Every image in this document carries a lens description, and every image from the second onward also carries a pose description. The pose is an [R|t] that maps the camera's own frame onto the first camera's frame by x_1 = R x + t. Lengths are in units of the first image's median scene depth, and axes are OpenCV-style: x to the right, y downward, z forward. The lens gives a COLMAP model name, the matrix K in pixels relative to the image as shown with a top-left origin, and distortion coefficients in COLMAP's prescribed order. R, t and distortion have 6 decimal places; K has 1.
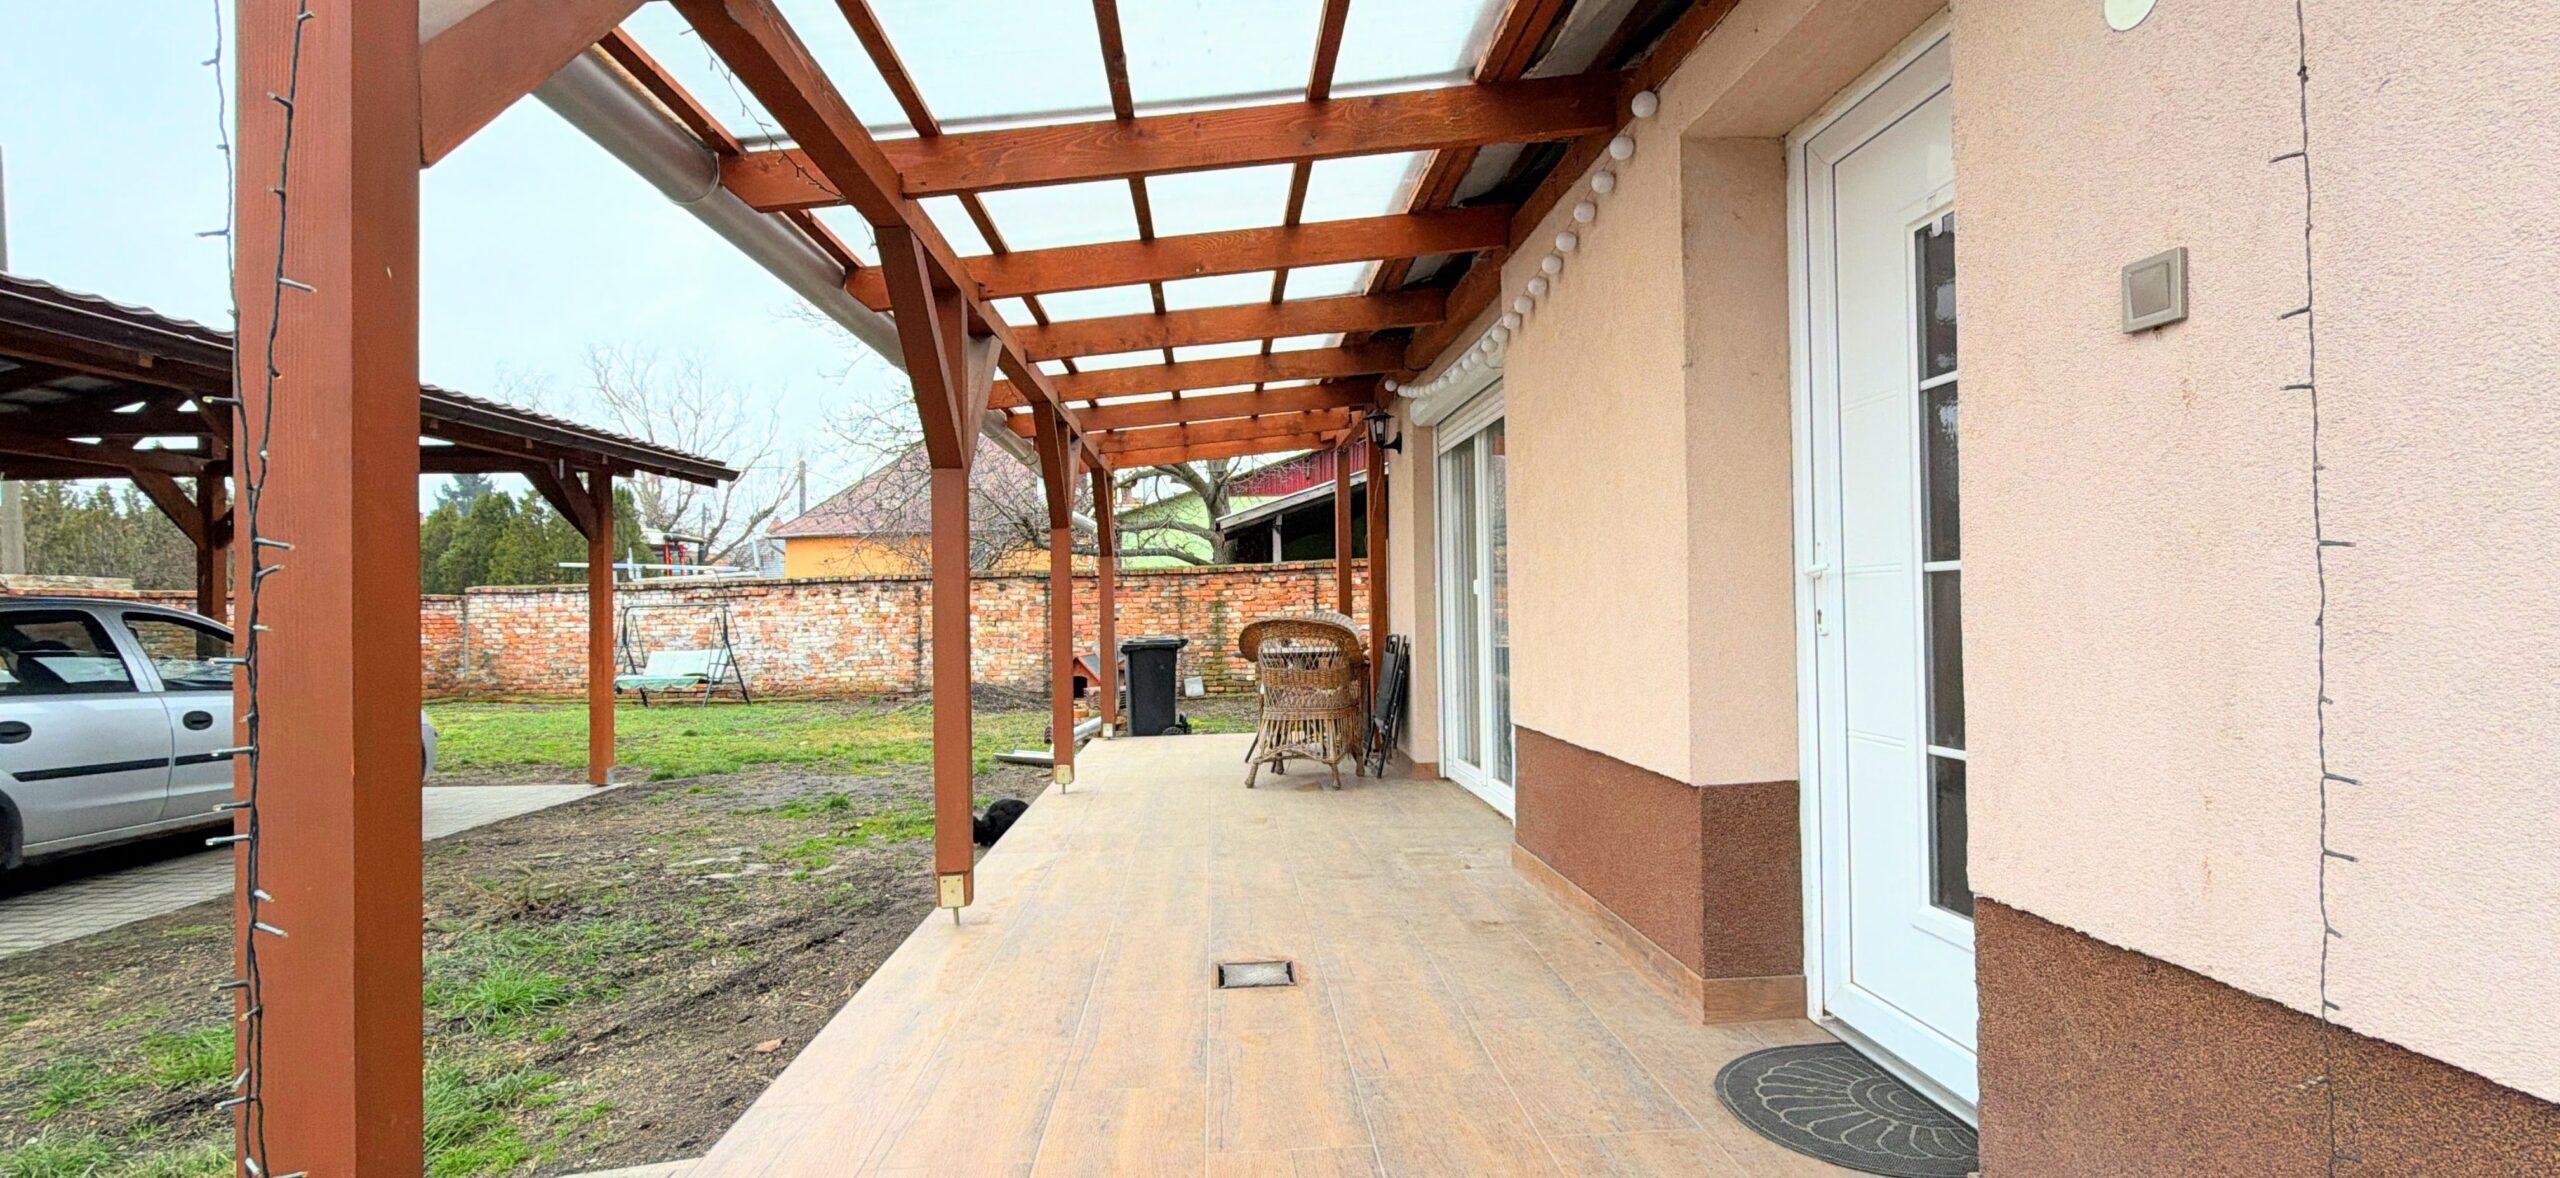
lens RADIAL K [[1173.9, 0, 1276.8], [0, 1173.9, 590.1], [0, 0, 1]] dist [0.004502, -0.000607]
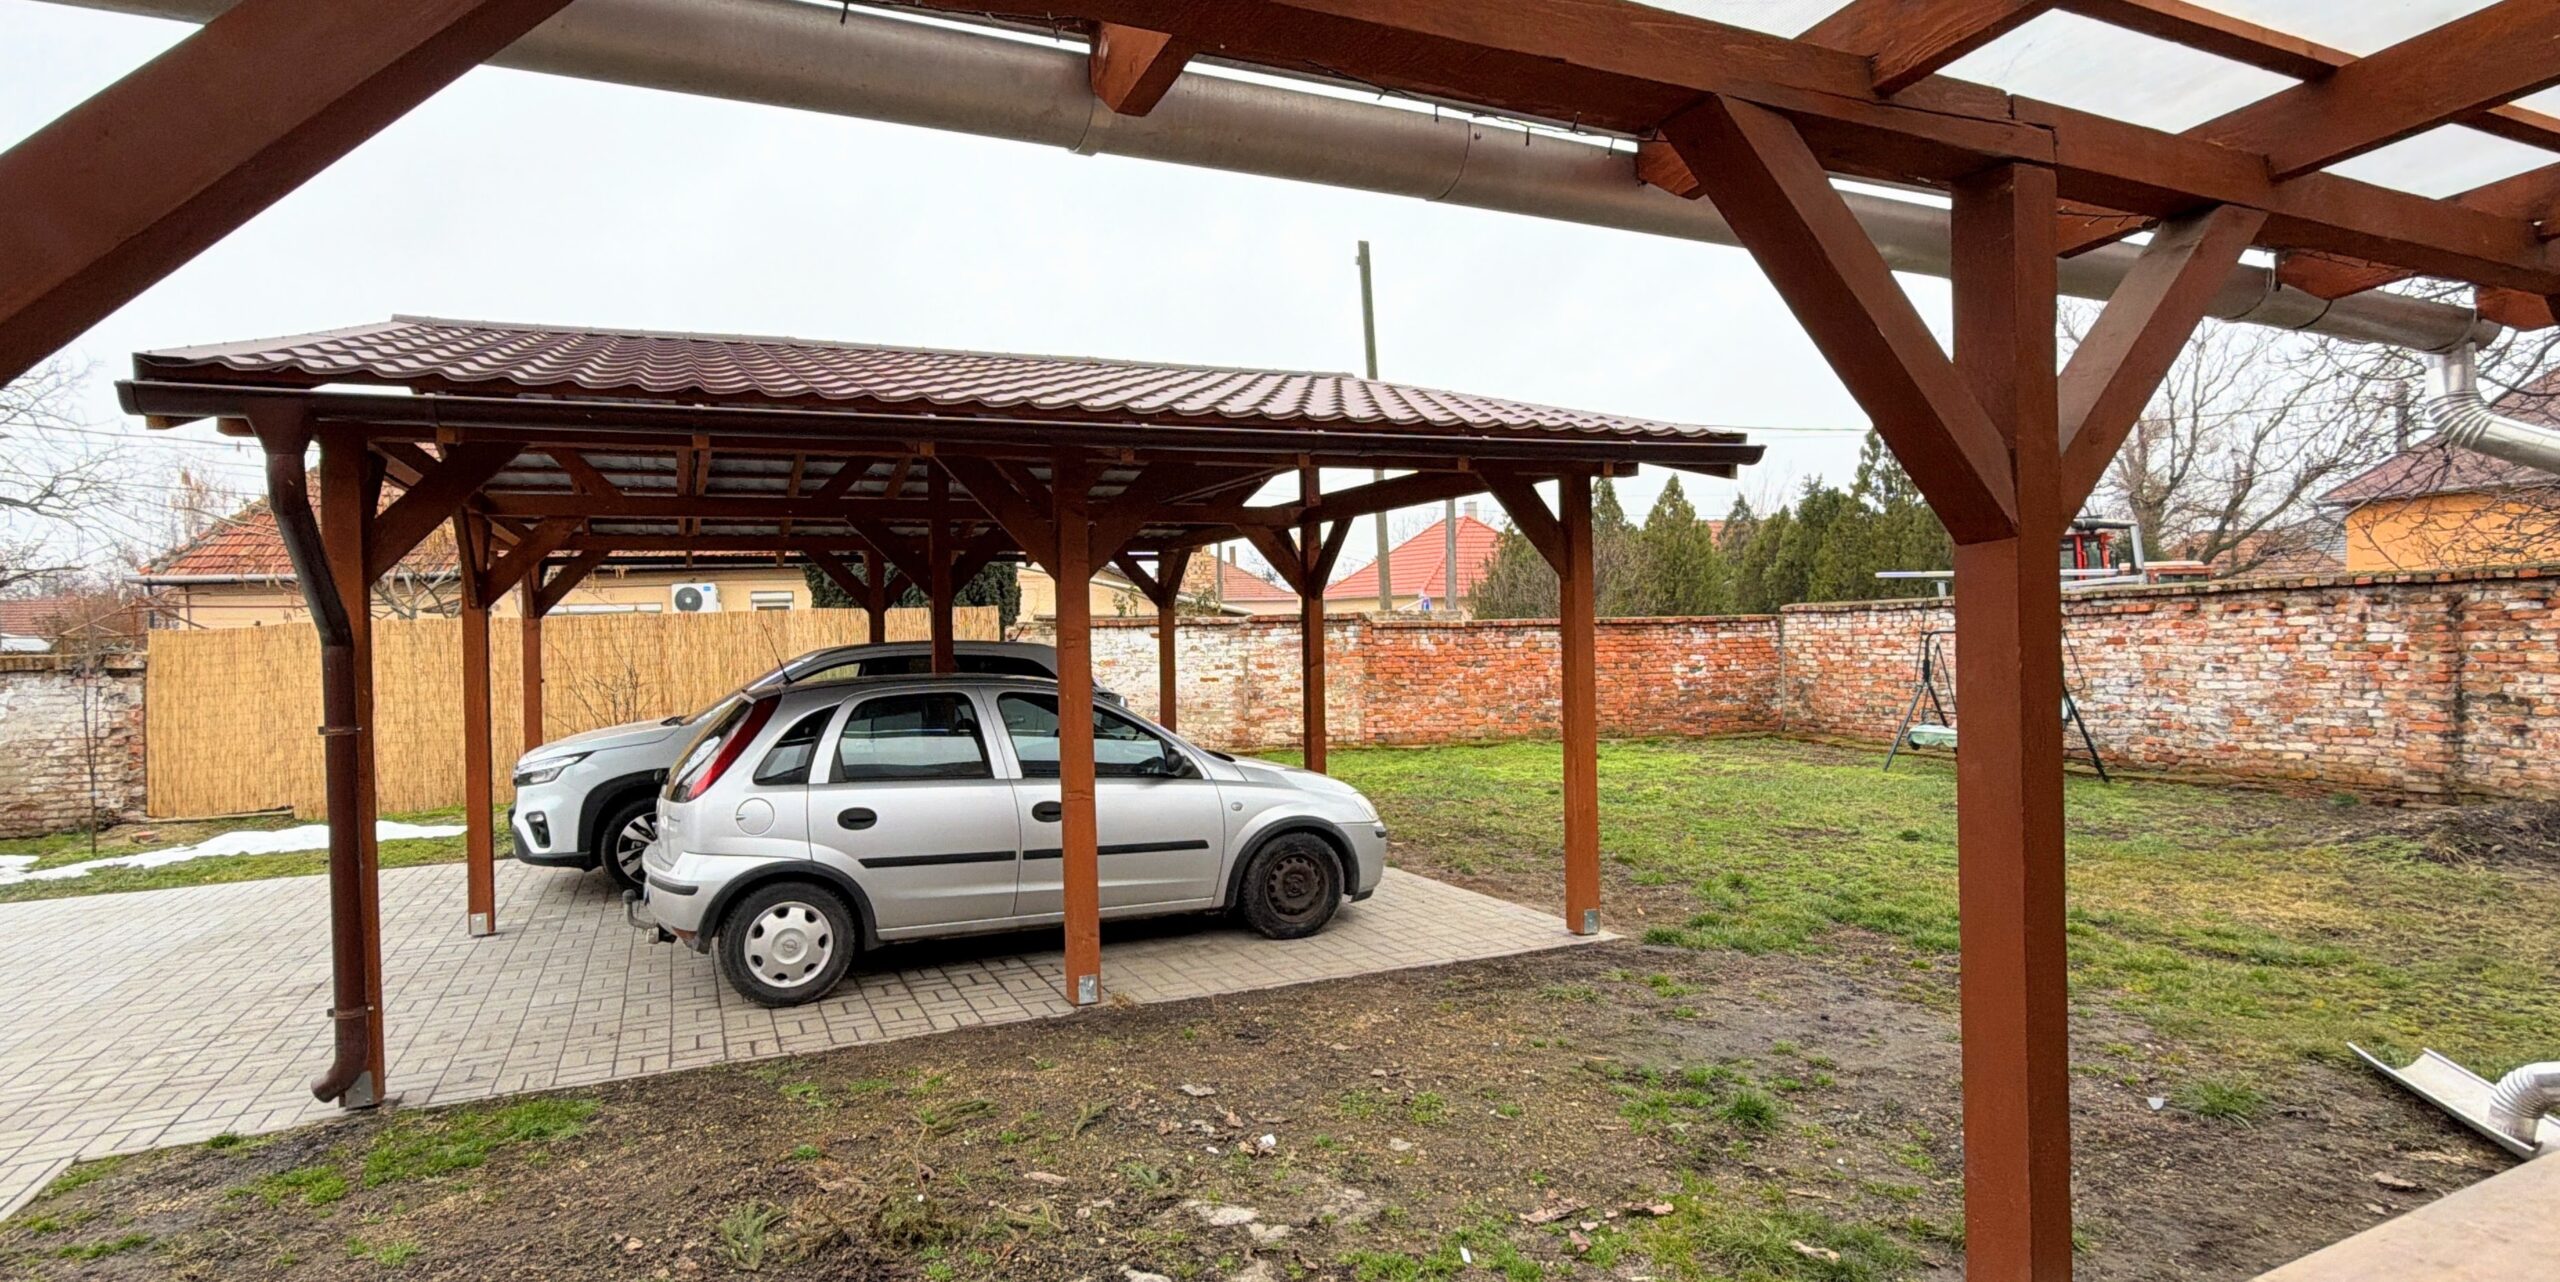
lens RADIAL K [[1221.0, 0, 1256.9], [0, 1221.0, 626.5], [0, 0, 1]] dist [-0.000837, 0.000394]
pose [[0.358094, 0.008398, -0.933648, 0.047931], [0.033535, 0.999199, 0.021849, -0.069640], [0.933083, -0.039134, 0.357525, 1.133940]]
